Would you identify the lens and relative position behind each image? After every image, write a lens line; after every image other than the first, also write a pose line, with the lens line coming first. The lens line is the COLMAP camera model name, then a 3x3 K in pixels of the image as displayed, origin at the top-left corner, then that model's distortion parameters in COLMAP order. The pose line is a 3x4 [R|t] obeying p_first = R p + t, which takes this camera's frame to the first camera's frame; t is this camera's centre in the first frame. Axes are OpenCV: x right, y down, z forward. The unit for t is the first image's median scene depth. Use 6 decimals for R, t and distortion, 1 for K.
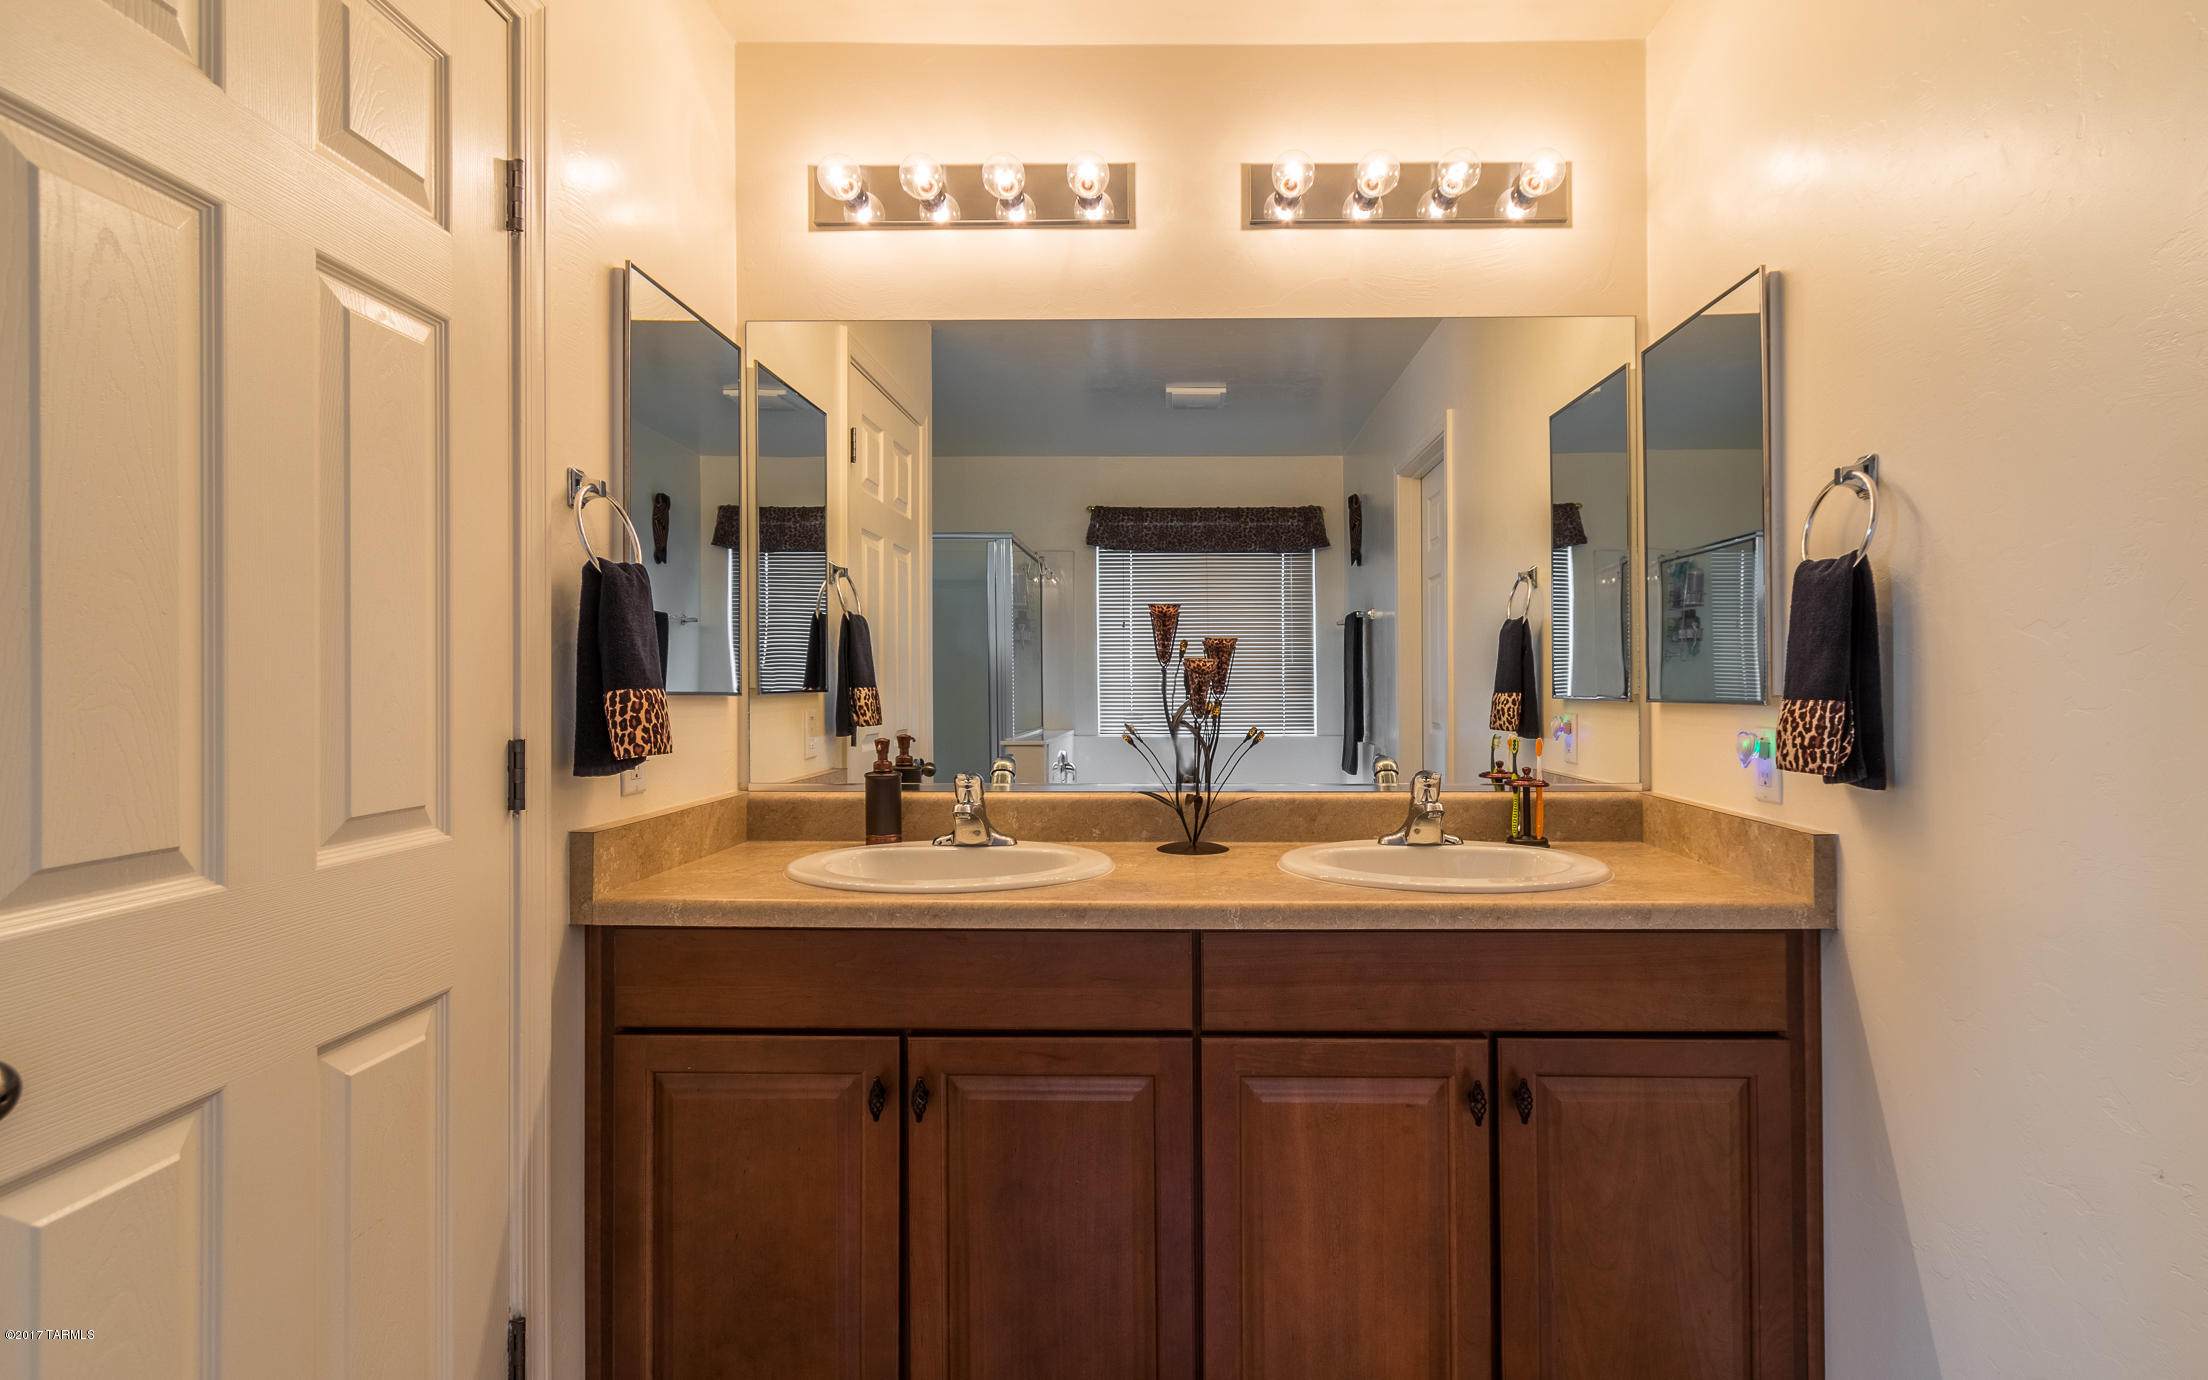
lens RADIAL K [[1022.1, 0, 1102.0], [0, 1022.1, 691.1], [0, 0, 1]] dist [0.008653, 0.000471]
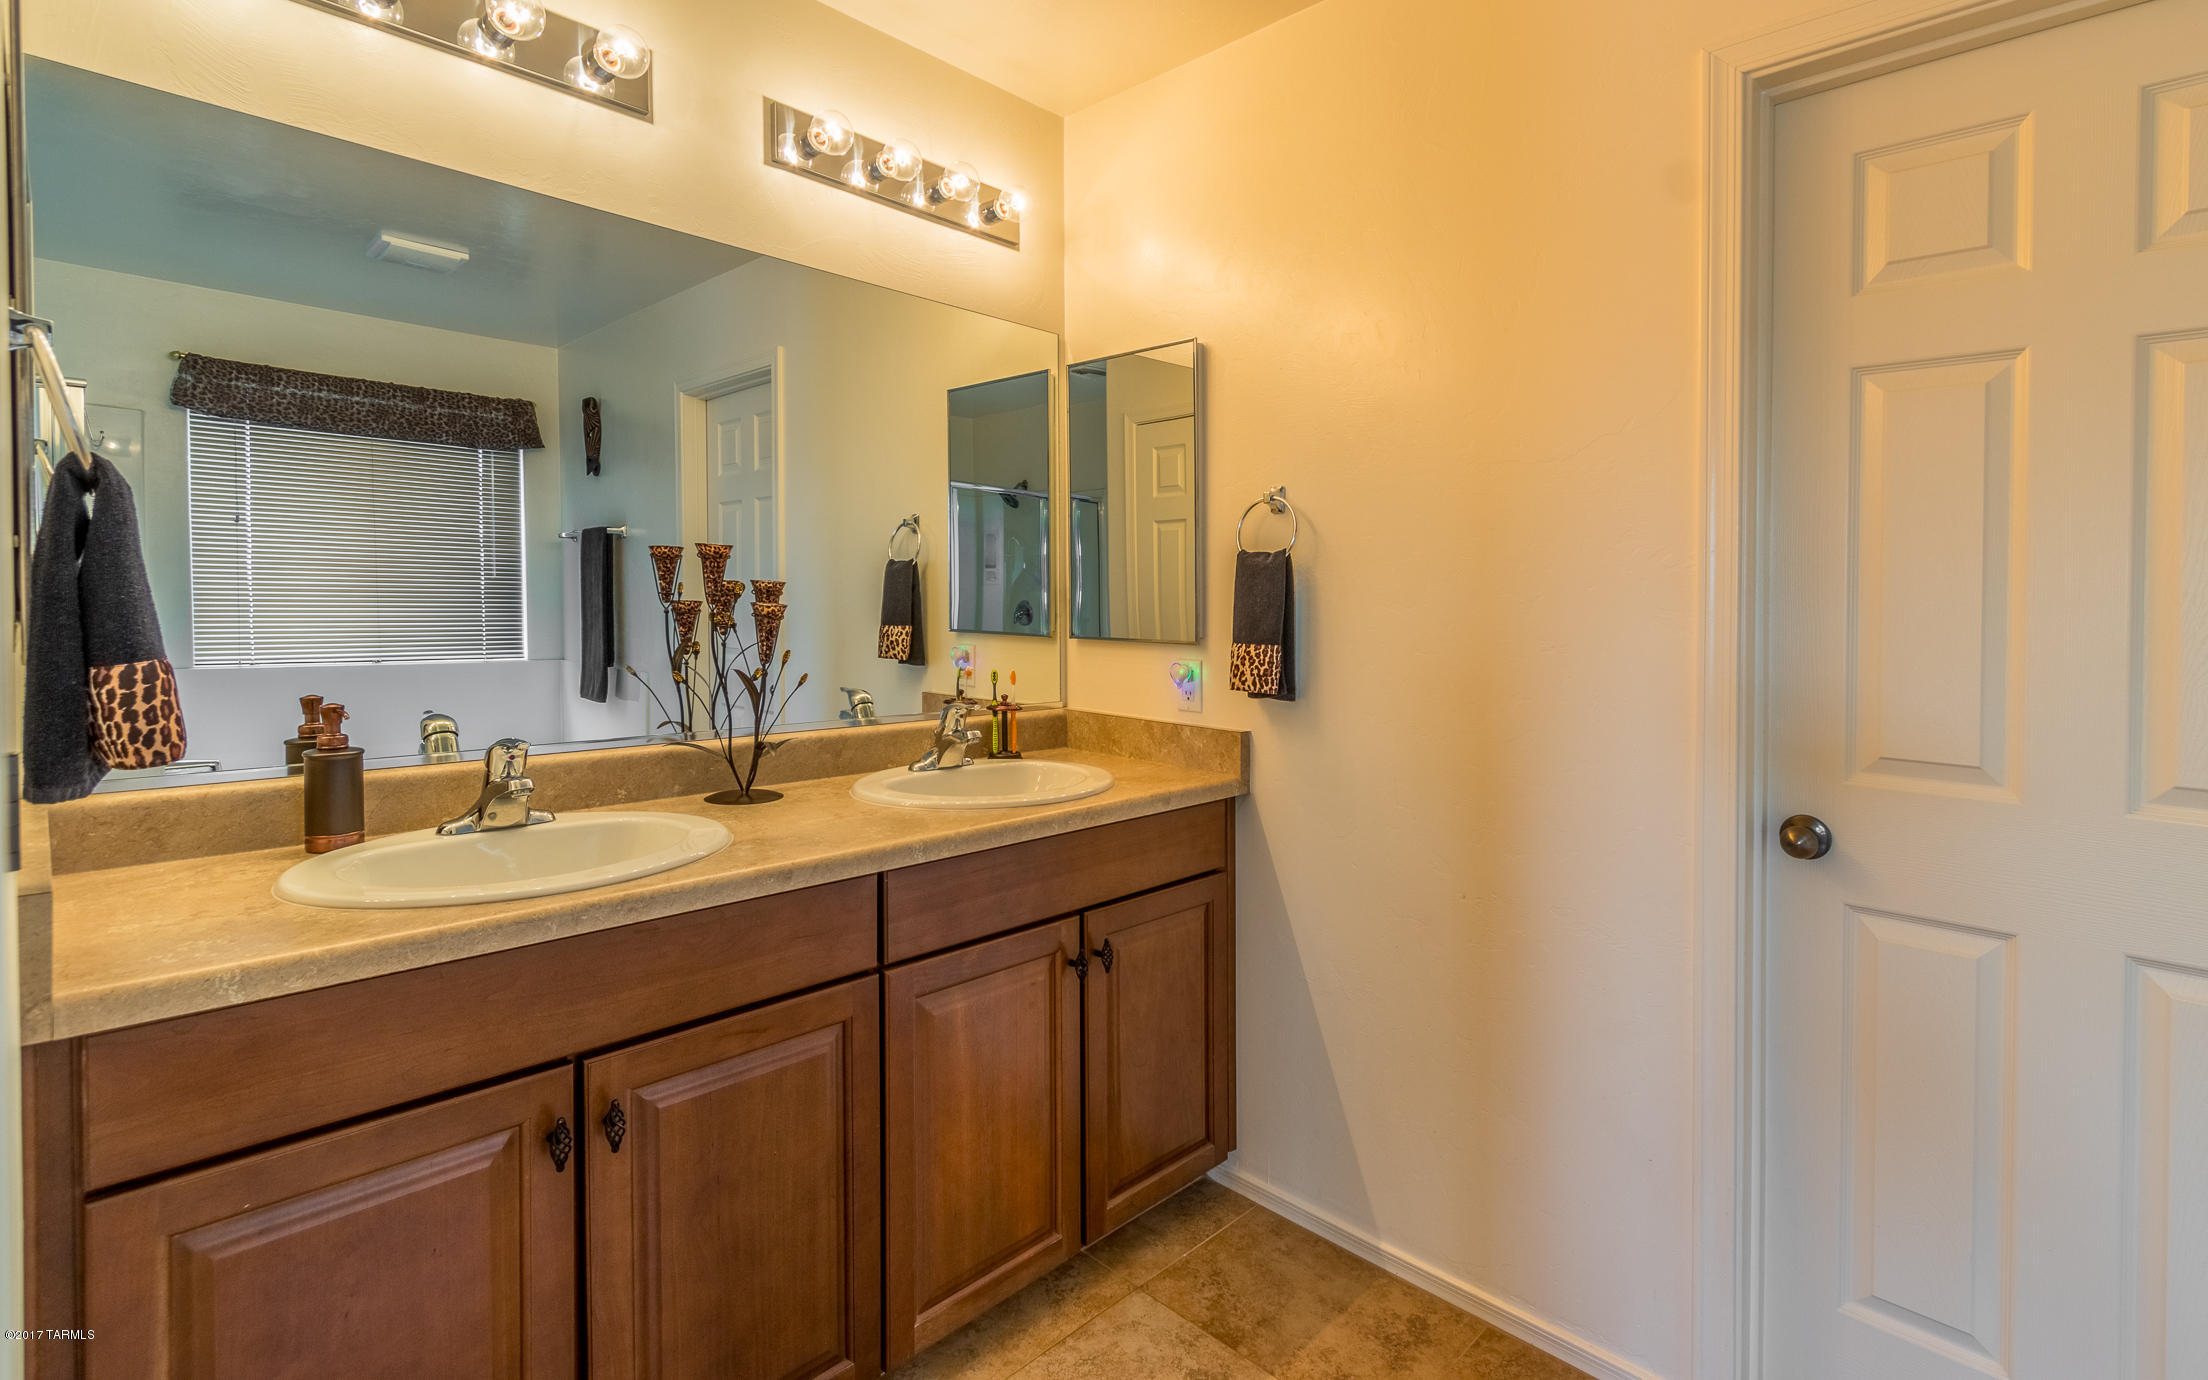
lens RADIAL K [[1022.1, 0, 1116.4], [0, 1022.1, 617.6], [0, 0, 1]] dist [0.008653, 0.000471]
pose [[0.687090, -0.000606, 0.726572, -0.459839], [-0.009481, 0.999907, 0.009800, -0.036430], [-0.726511, -0.013622, 0.687020, 0.094893]]
